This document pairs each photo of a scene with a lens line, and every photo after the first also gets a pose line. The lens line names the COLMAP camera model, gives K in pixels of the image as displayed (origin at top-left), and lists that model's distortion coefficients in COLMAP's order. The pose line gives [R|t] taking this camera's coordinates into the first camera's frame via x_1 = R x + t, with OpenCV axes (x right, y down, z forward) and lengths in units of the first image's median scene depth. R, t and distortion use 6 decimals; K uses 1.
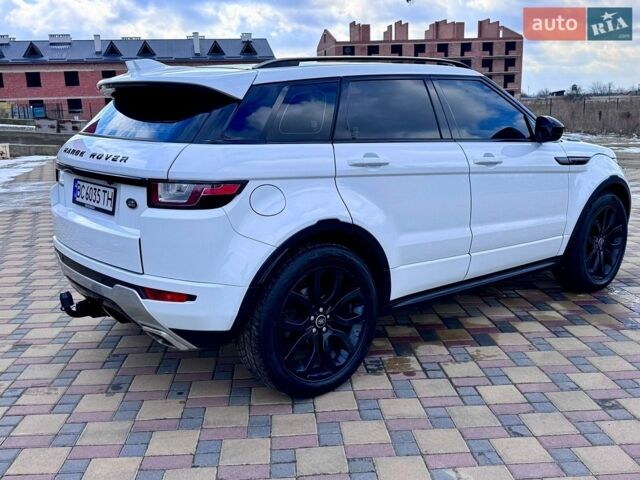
lens RADIAL K [[672.1, 0, 320.0], [0, 672.1, 238.8], [0, 0, 1]] dist [0.037623, 0.000000]
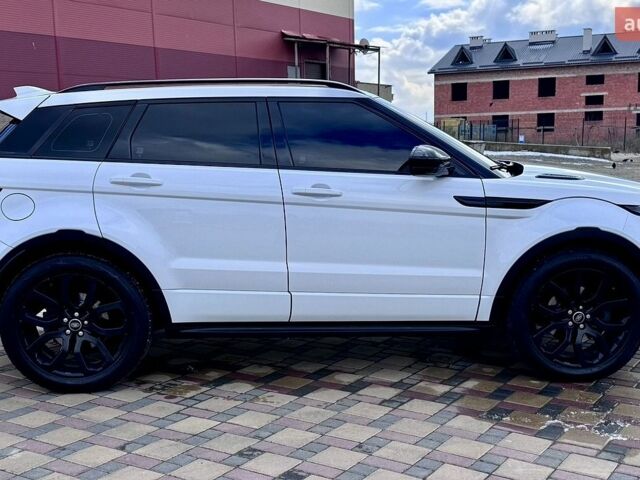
lens RADIAL K [[910.6, 0, 317.1], [0, 910.6, 288.8], [0, 0, 1]] dist [0.117660, 0.000000]
pose [[0.800579, 0.118041, -0.587486, 0.928237], [-0.126989, 0.991559, 0.026178, -0.018510], [0.585617, 0.053647, 0.808811, 0.020021]]
